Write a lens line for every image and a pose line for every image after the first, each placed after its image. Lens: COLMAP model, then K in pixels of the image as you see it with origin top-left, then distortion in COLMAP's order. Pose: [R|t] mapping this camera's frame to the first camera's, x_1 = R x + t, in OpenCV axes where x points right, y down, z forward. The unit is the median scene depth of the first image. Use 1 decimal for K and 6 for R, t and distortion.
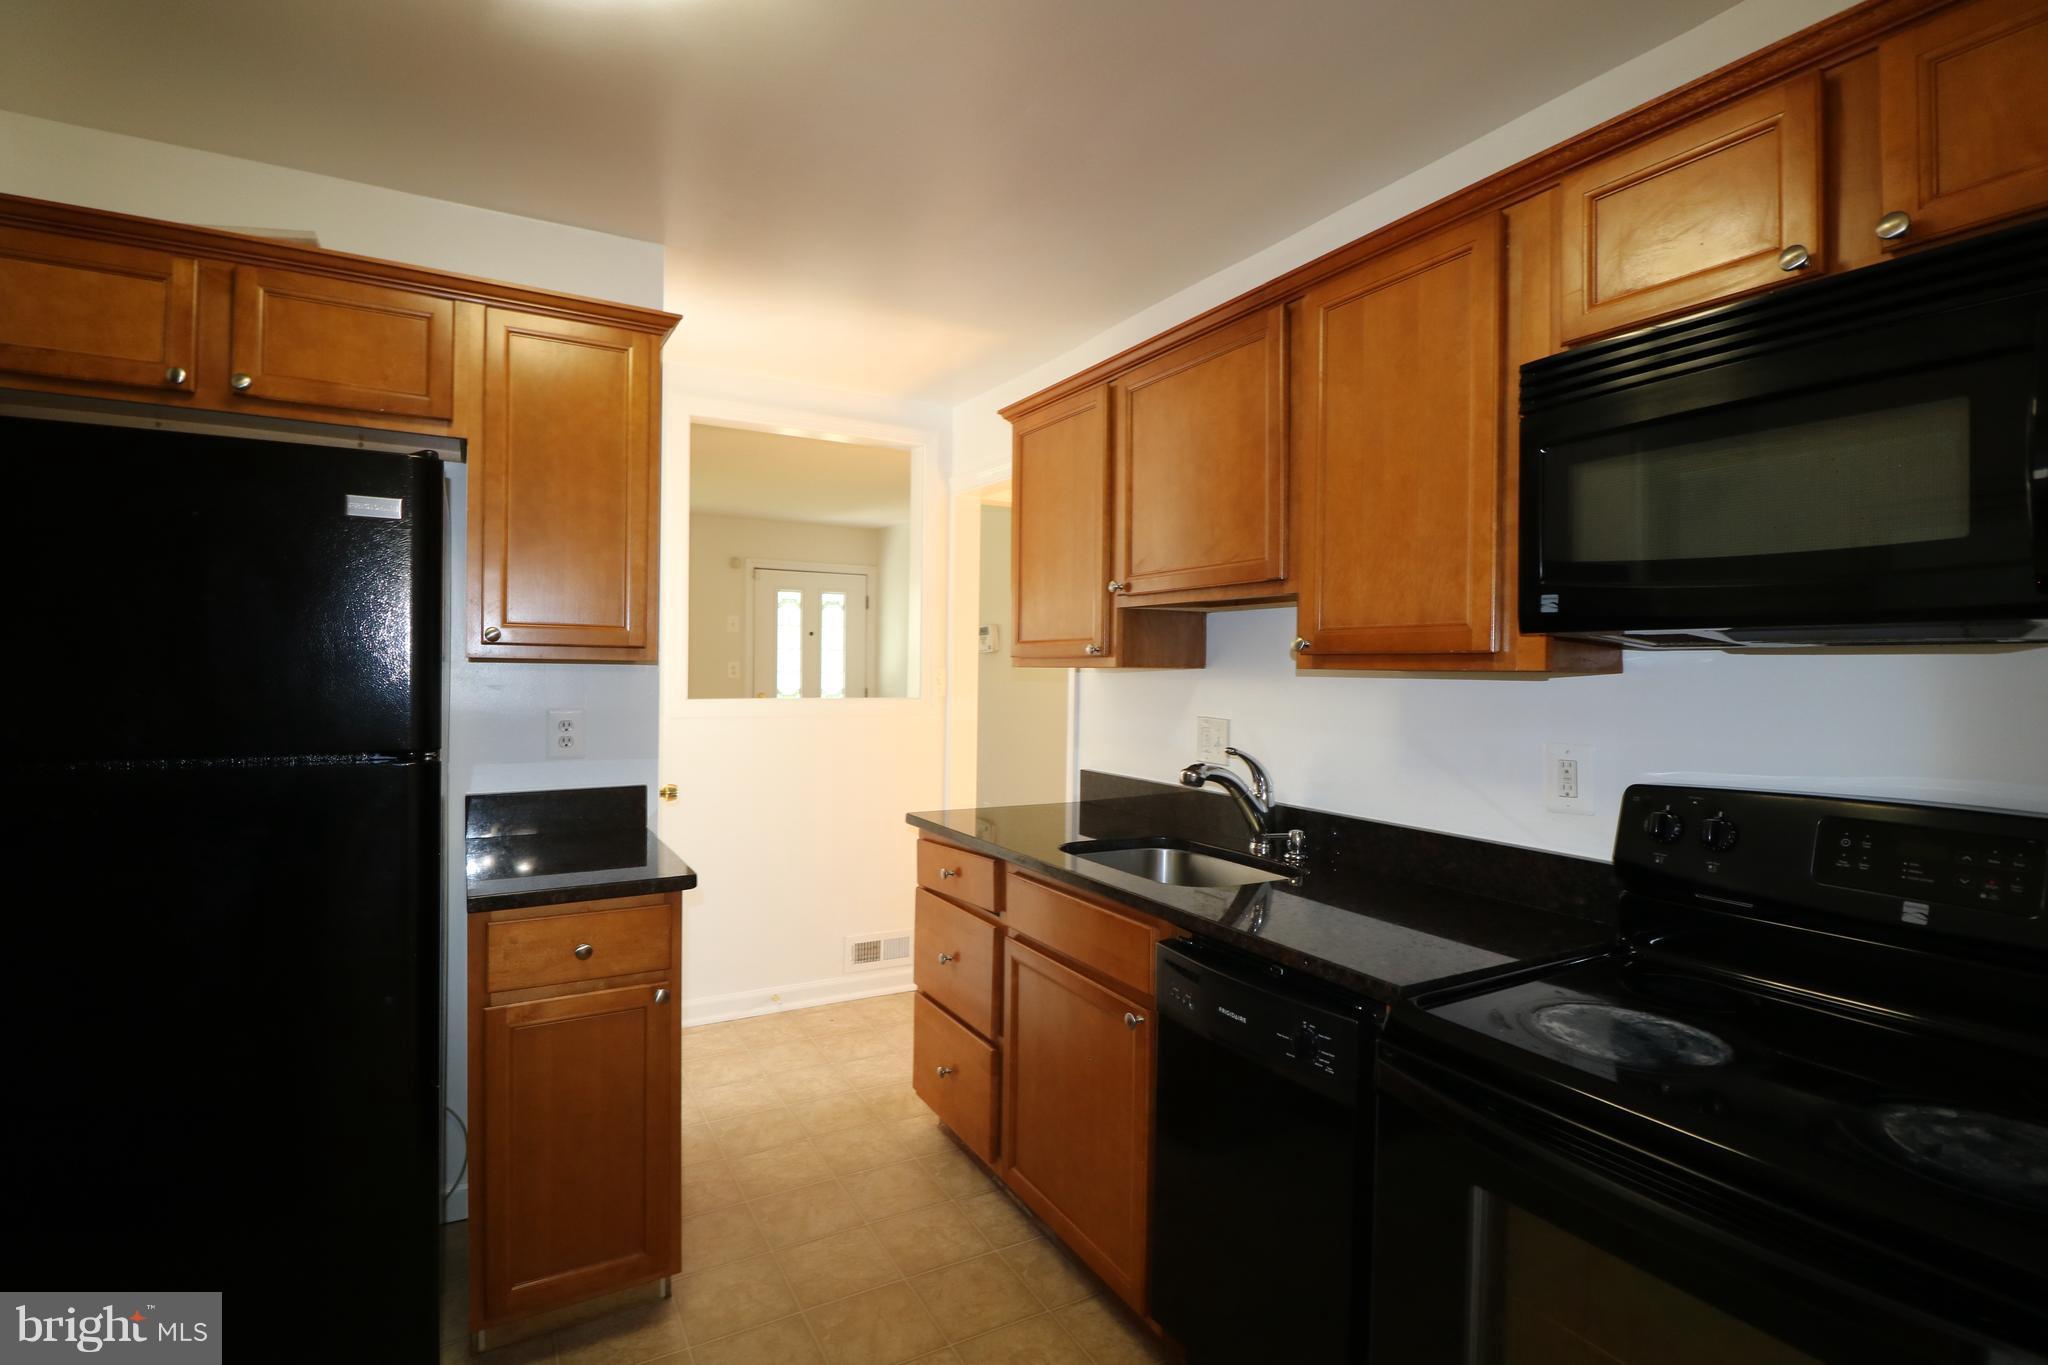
lens RADIAL K [[952.0, 0, 999.7], [0, 952.0, 675.7], [0, 0, 1]] dist [-0.003371, -0.007884]
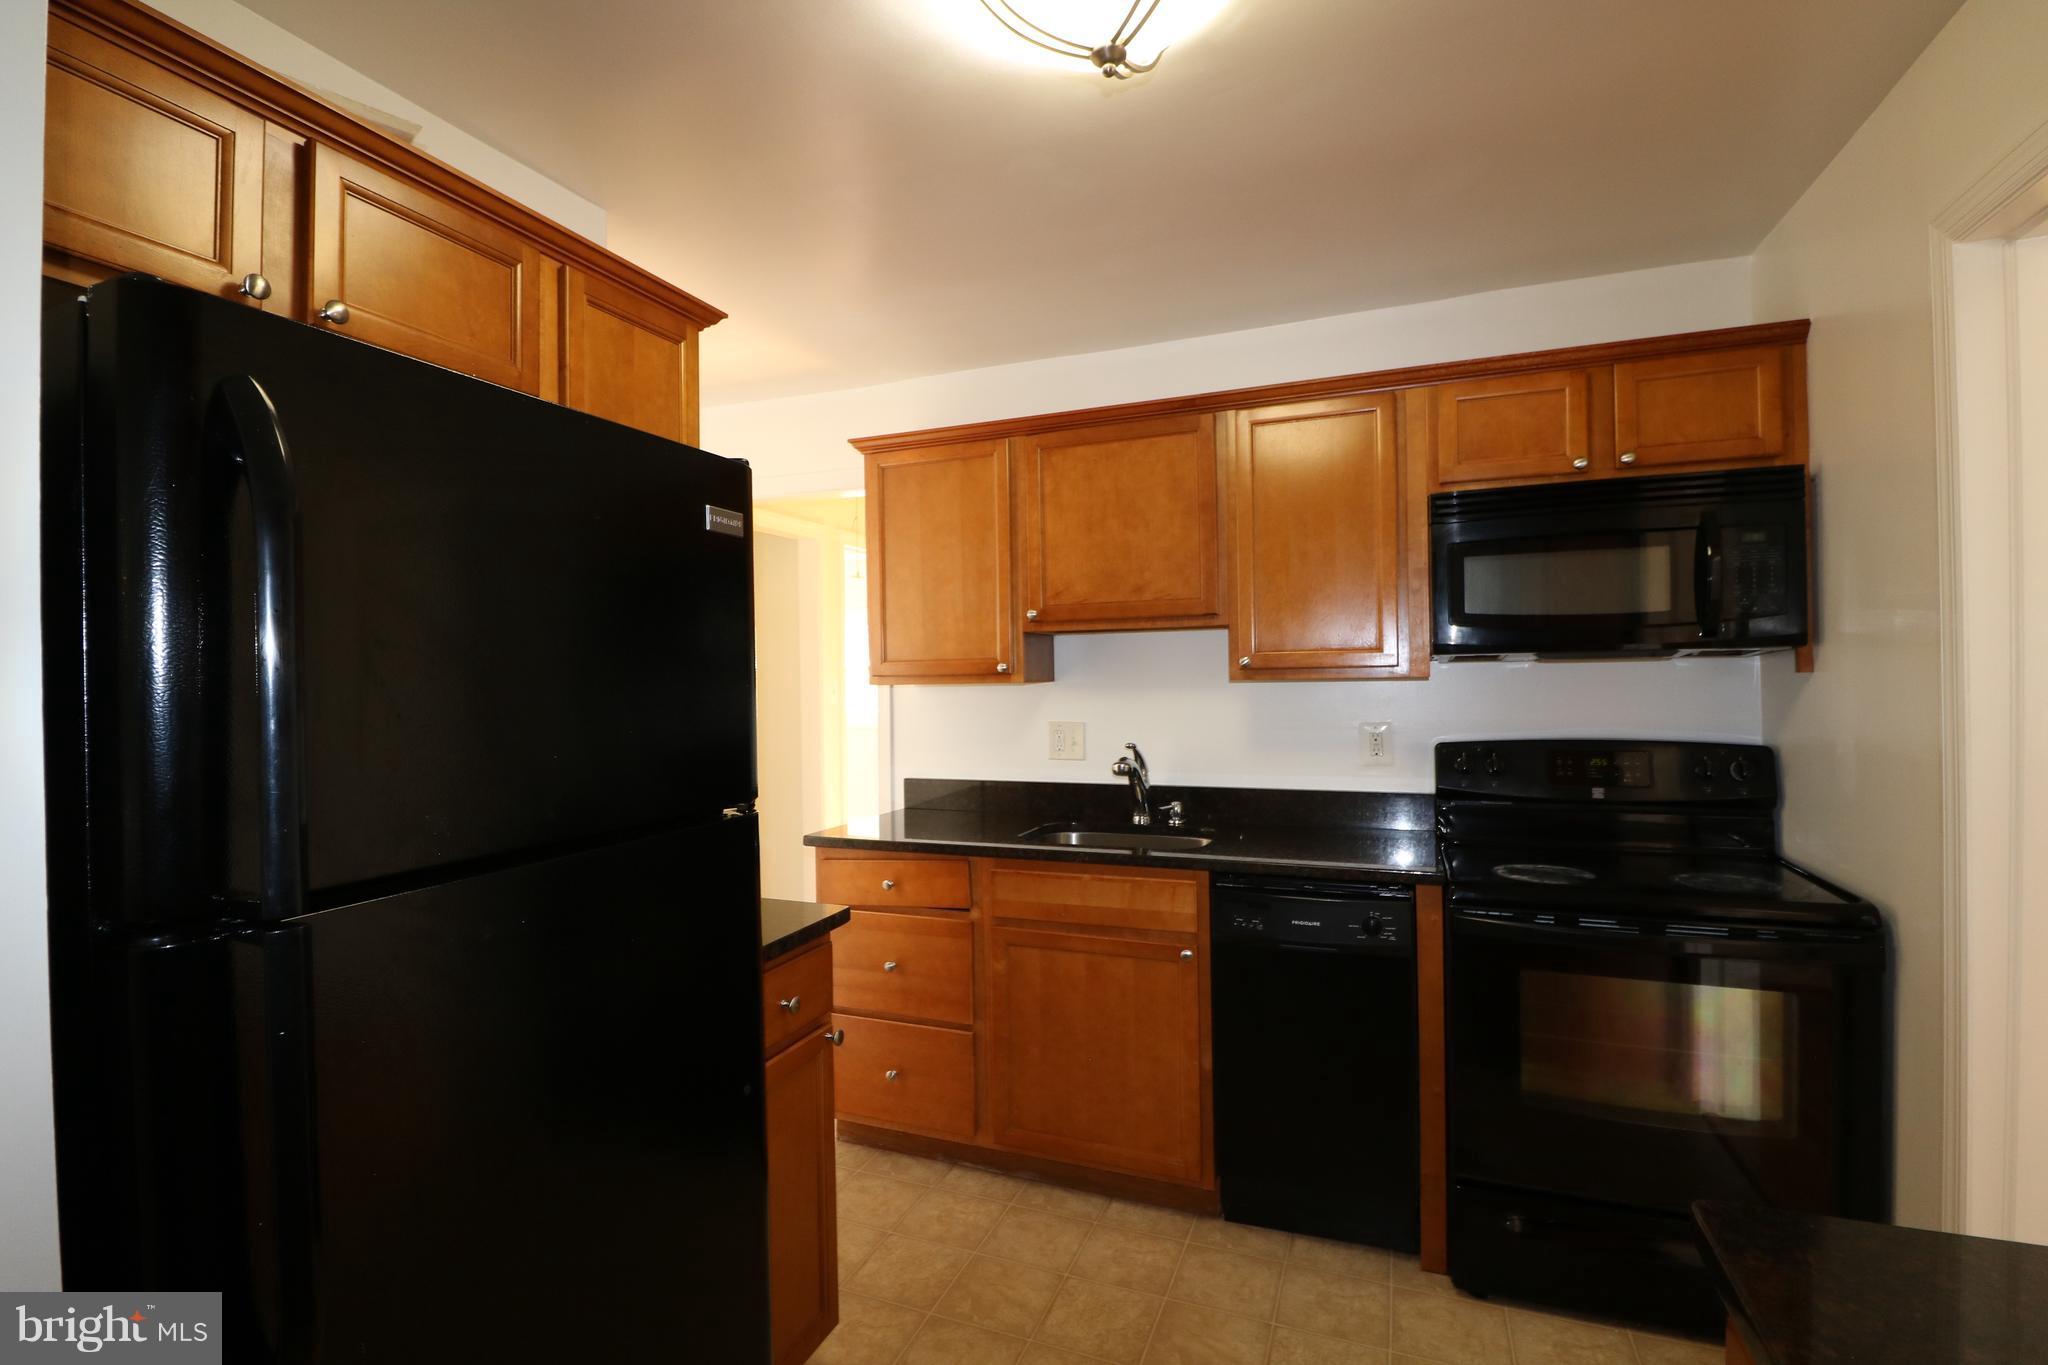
lens RADIAL K [[944.5, 0, 1024.0], [0, 944.5, 682.5], [0, 0, 1]] dist [0.002169, 0.000082]
pose [[0.775370, -0.029332, 0.630826, -0.220195], [0.031737, 0.999468, 0.007464, -0.006718], [-0.630709, 0.014234, 0.775889, 0.036047]]
